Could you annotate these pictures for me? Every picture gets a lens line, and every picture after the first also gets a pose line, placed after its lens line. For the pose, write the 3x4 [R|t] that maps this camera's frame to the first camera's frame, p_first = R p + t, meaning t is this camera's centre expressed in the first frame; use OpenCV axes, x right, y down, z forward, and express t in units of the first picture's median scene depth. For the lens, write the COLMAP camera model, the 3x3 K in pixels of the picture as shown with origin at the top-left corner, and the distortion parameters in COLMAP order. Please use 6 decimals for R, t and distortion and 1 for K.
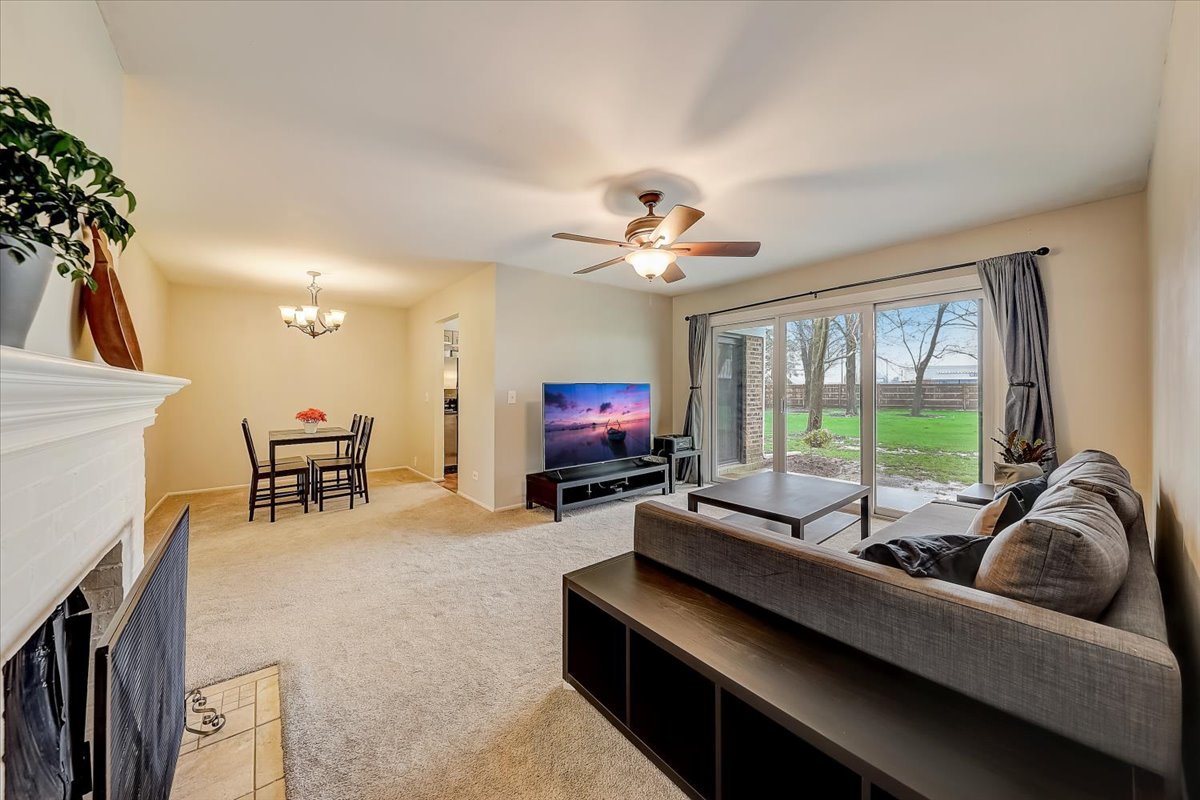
lens RADIAL K [[437.1, 0, 618.1], [0, 437.1, 382.2], [0, 0, 1]] dist [0.000108, -0.000010]
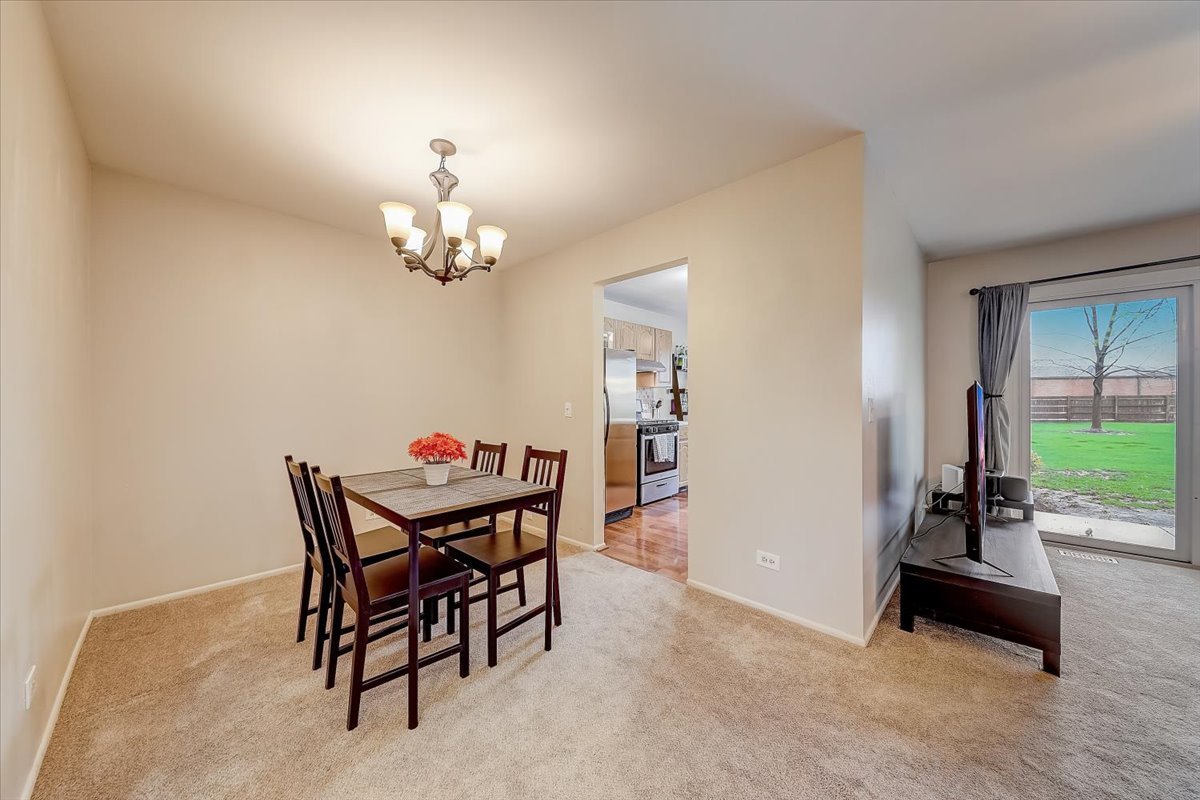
lens RADIAL K [[417.8, 0, 600.0], [0, 417.8, 400.0], [0, 0, 1]] dist [0.000004, -0.000116]
pose [[0.993162, 0.006120, 0.116586, -0.609928], [-0.007537, 0.999903, 0.011717, 0.019273], [-0.116503, -0.012516, 0.993111, 0.556388]]
